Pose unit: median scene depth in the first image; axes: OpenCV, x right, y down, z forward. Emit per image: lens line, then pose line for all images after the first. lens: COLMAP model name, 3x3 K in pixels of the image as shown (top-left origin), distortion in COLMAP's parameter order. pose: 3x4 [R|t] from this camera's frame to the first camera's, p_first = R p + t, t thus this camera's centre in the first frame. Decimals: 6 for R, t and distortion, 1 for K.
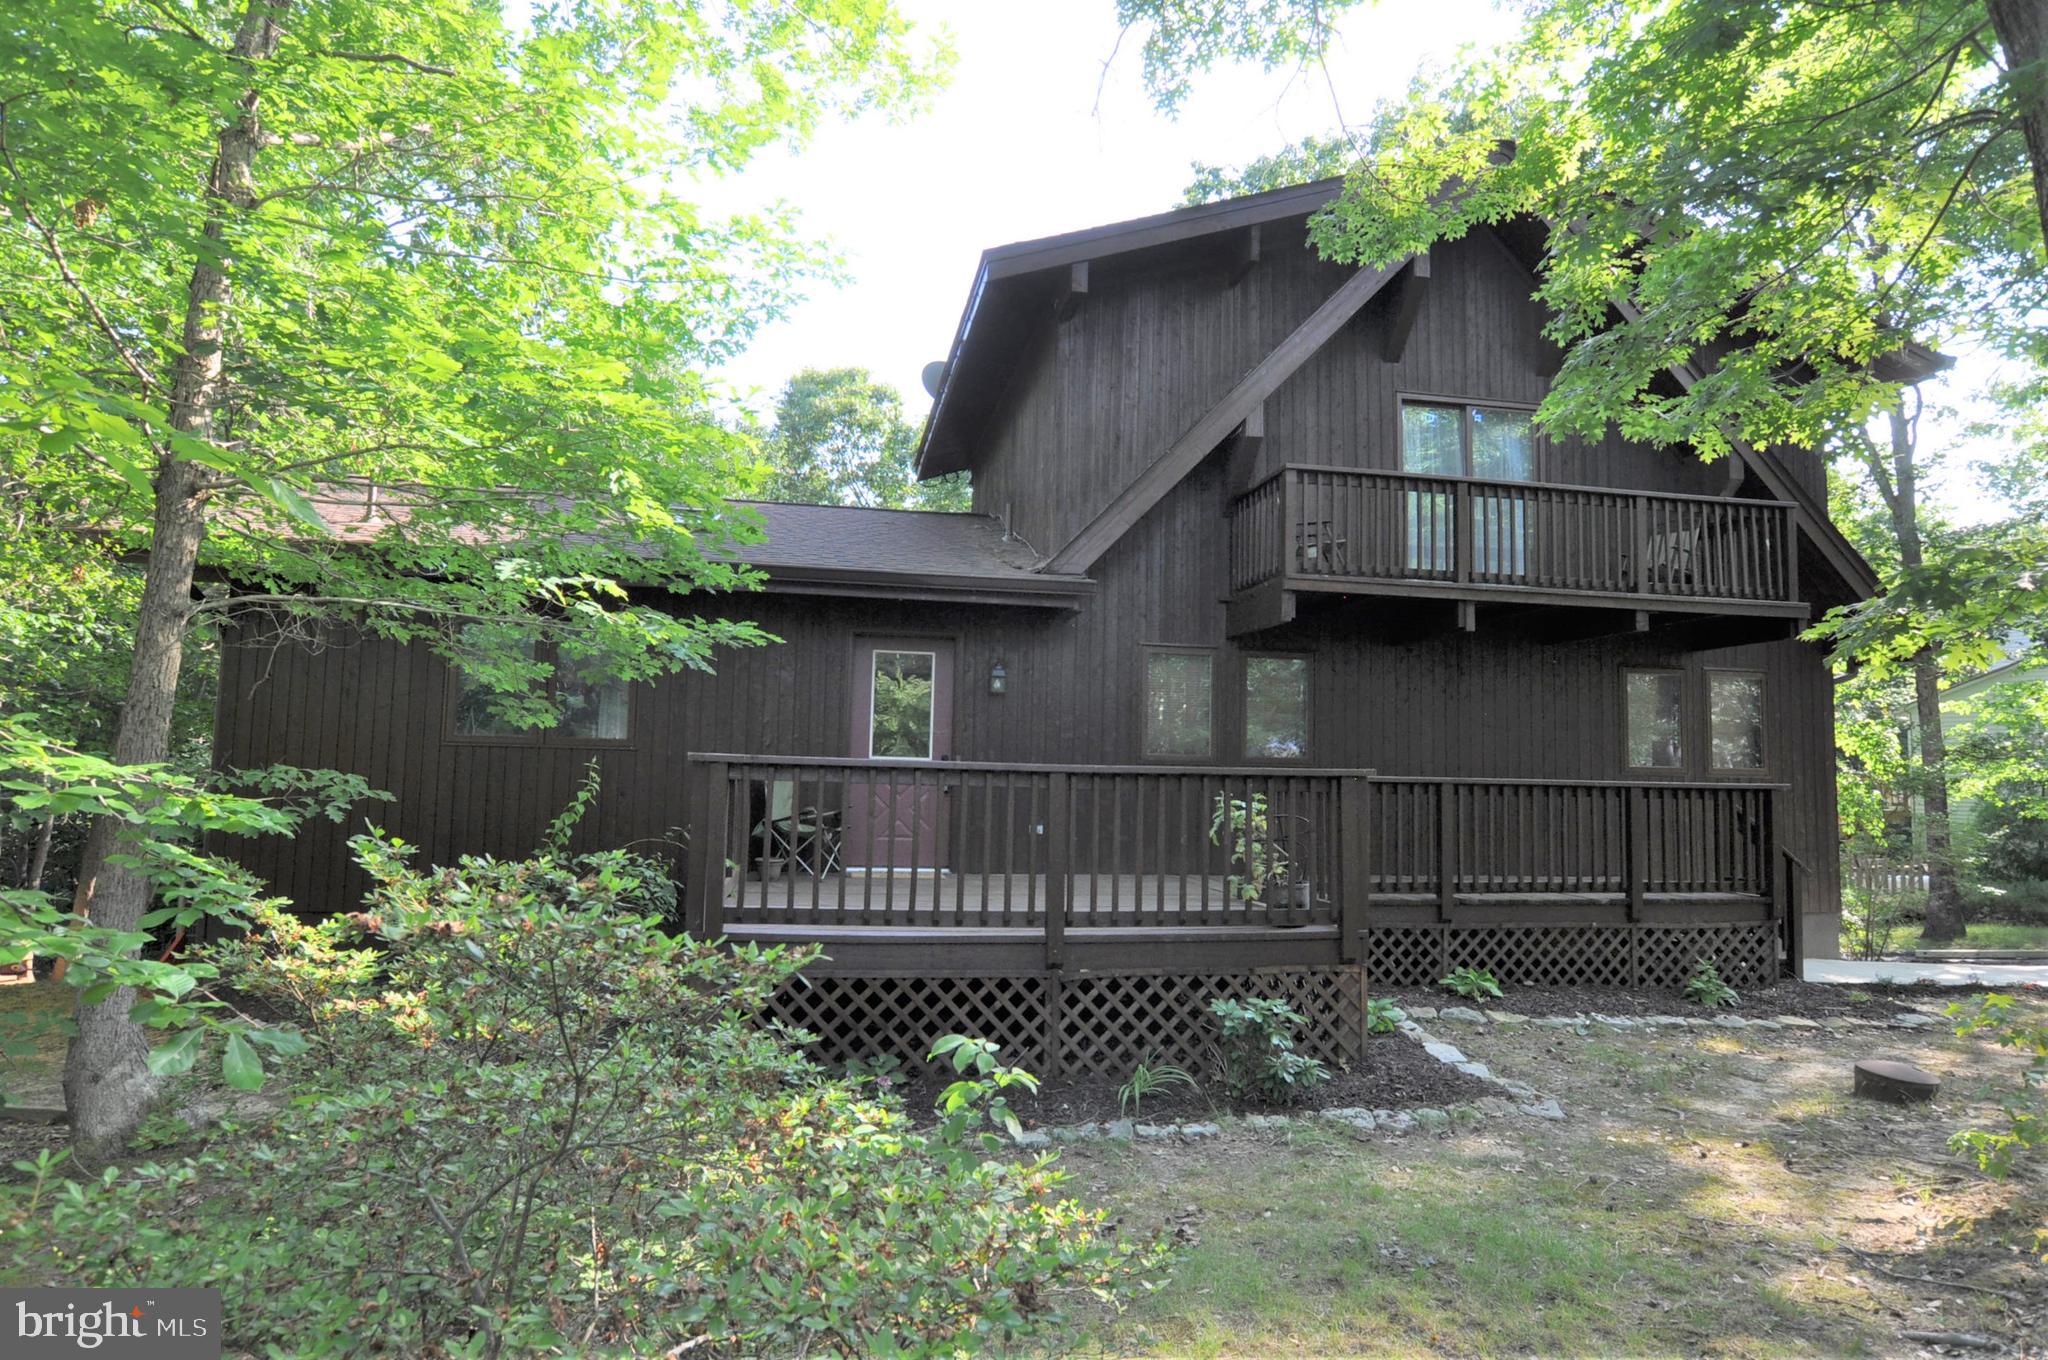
lens RADIAL K [[1130.2, 0, 1024.0], [0, 1130.2, 680.0], [0, 0, 1]] dist [-0.026896, 0.000372]
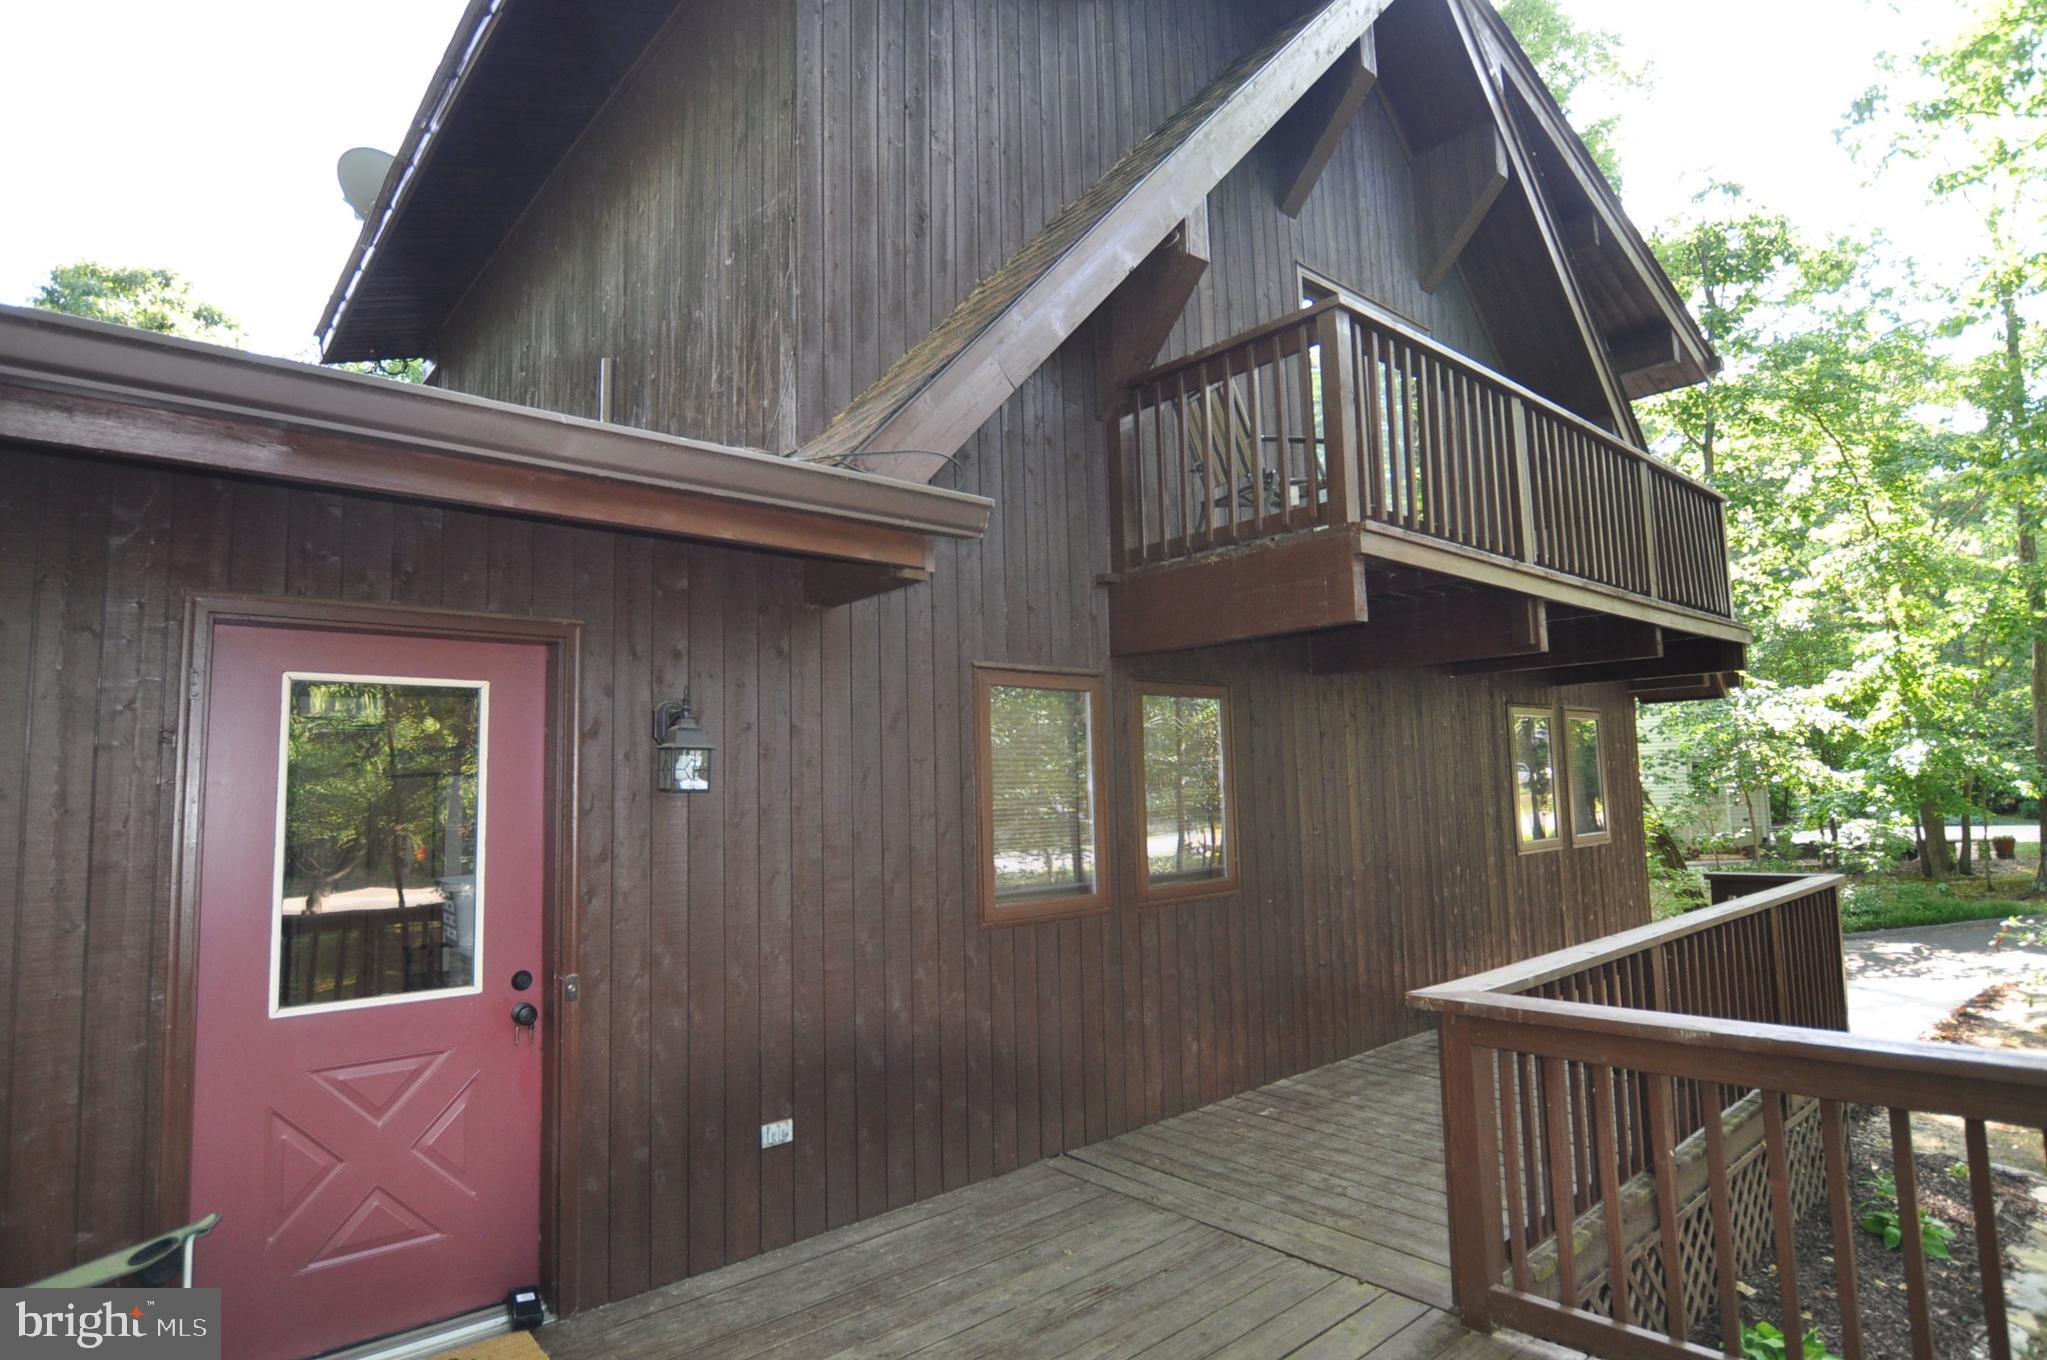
lens RADIAL K [[1088.1, 0, 1023.5], [0, 1088.1, 680.0], [0, 0, 1]] dist [-0.032589, 0.000555]
pose [[0.859020, 0.010592, 0.511832, -0.133567], [0.003783, 0.999627, -0.027036, -0.018179], [-0.511928, 0.025160, 0.858660, 0.776251]]
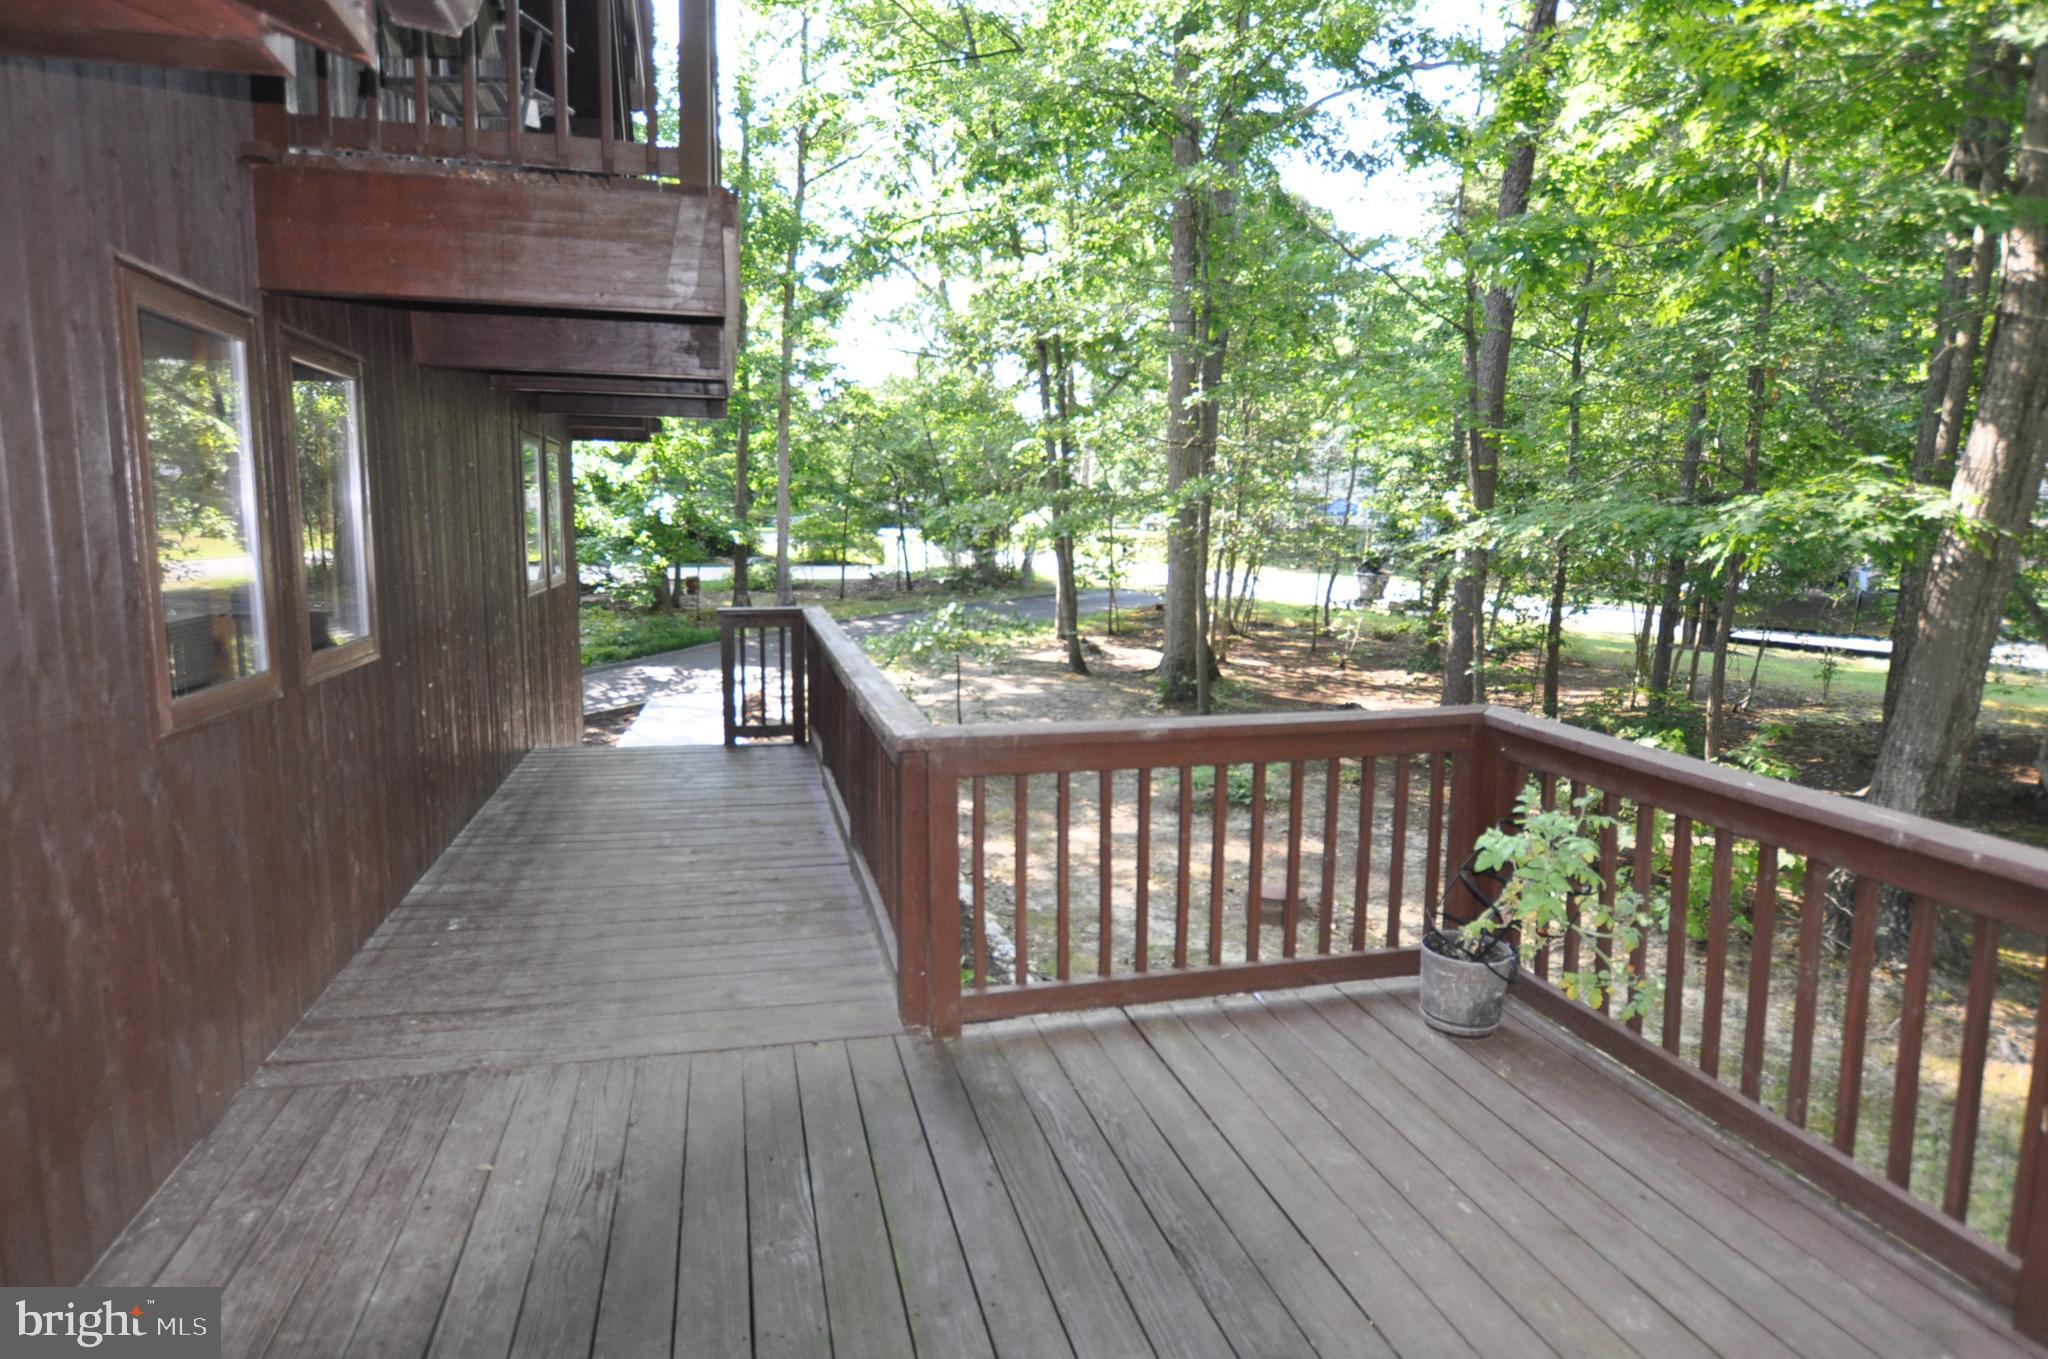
lens RADIAL K [[1130.2, 0, 1024.0], [0, 1130.2, 679.5], [0, 0, 1]] dist [-0.026896, 0.000372]
pose [[-0.061588, -0.159266, 0.985313, -0.195623], [-0.086699, 0.984309, 0.153685, 0.003390], [-0.994329, -0.075960, -0.074429, 1.039585]]
